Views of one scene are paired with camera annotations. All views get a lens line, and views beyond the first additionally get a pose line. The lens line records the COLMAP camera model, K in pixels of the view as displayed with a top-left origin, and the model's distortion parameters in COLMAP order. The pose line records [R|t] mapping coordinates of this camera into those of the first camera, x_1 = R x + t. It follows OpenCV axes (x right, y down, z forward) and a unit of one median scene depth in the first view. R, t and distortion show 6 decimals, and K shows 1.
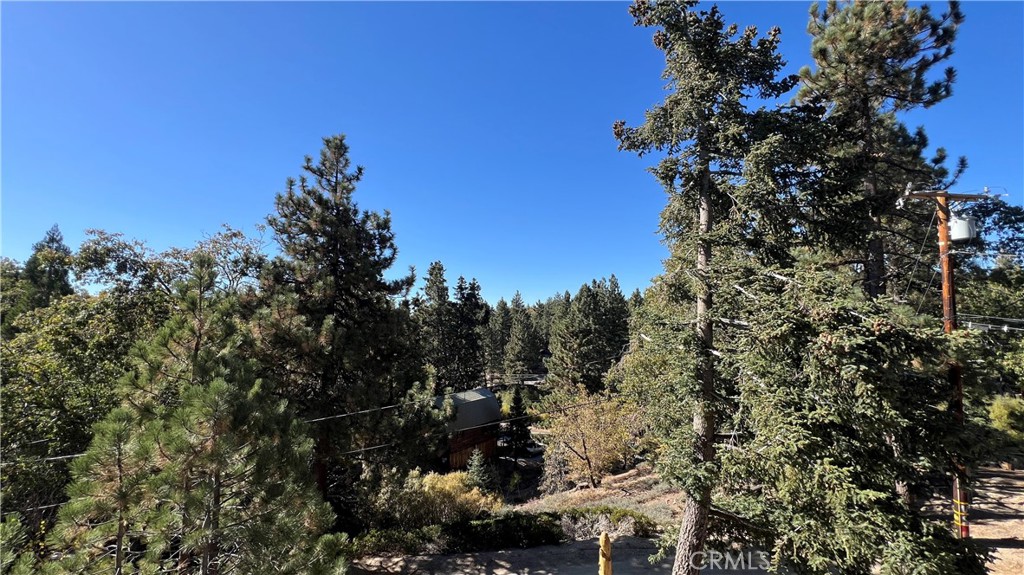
lens RADIAL K [[406.8, 0, 513.0], [0, 406.8, 288.6], [0, 0, 1]] dist [-0.002230, 0.000629]
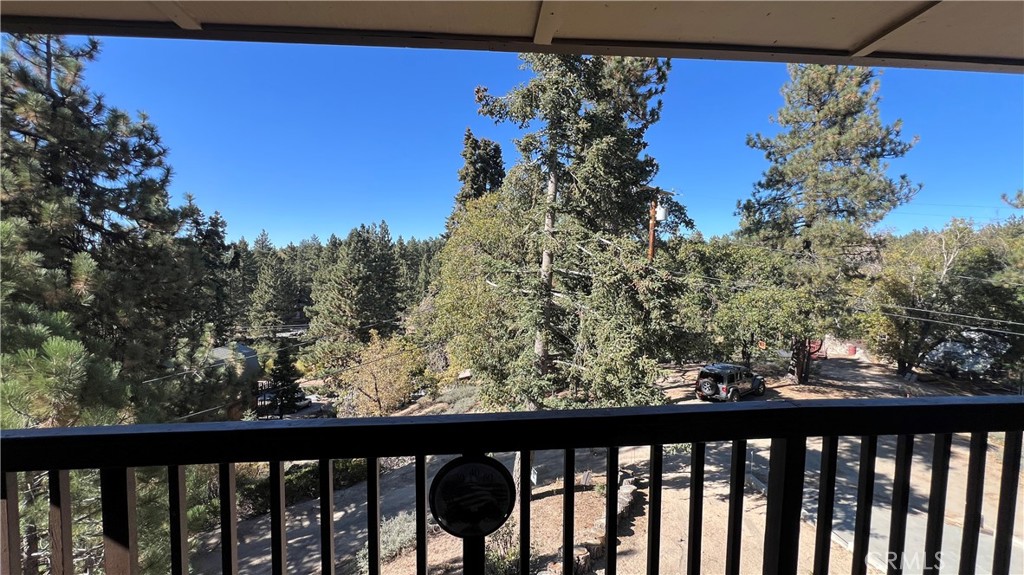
lens RADIAL K [[406.8, 0, 510.1], [0, 406.8, 288.3], [0, 0, 1]] dist [-0.002230, 0.000629]
pose [[0.841211, -0.006420, 0.540670, -0.169737], [-0.063208, 0.991906, 0.110122, 0.000218], [-0.537000, -0.126811, 0.833996, -0.012992]]
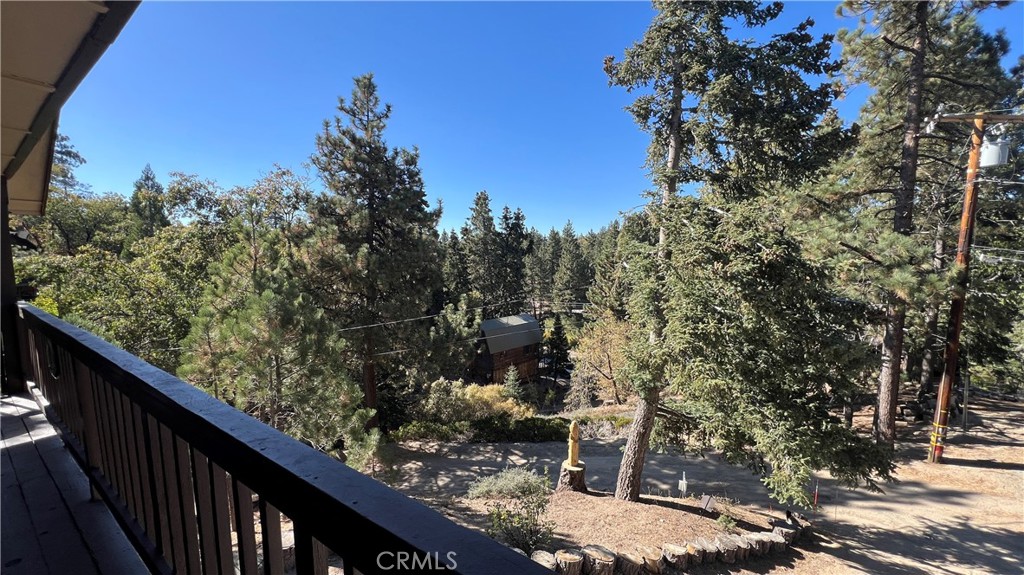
lens RADIAL K [[406.8, 0, 513.3], [0, 406.8, 288.0], [0, 0, 1]] dist [-0.002230, 0.000629]
pose [[0.991243, 0.018978, -0.130679, 0.105840], [0.003573, 0.985403, 0.170203, -0.006052], [0.132001, -0.169179, 0.976706, -0.087768]]
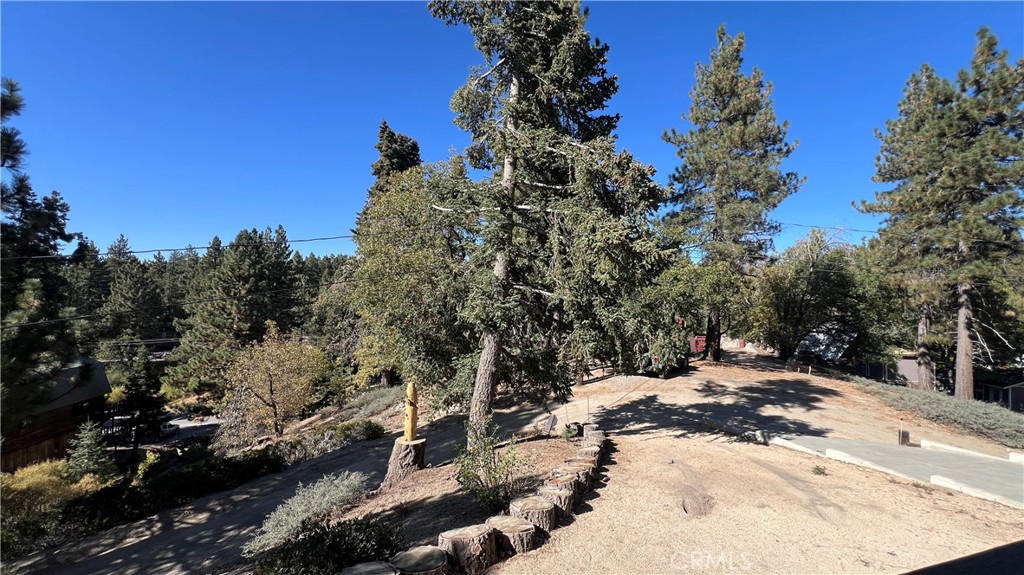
lens RADIAL K [[406.8, 0, 508.5], [0, 406.8, 288.3], [0, 0, 1]] dist [-0.002230, 0.000629]
pose [[0.702408, 0.035964, 0.710866, -0.169462], [-0.085746, 0.995725, 0.034351, 0.173240], [-0.706591, -0.085082, 0.702488, 0.090733]]
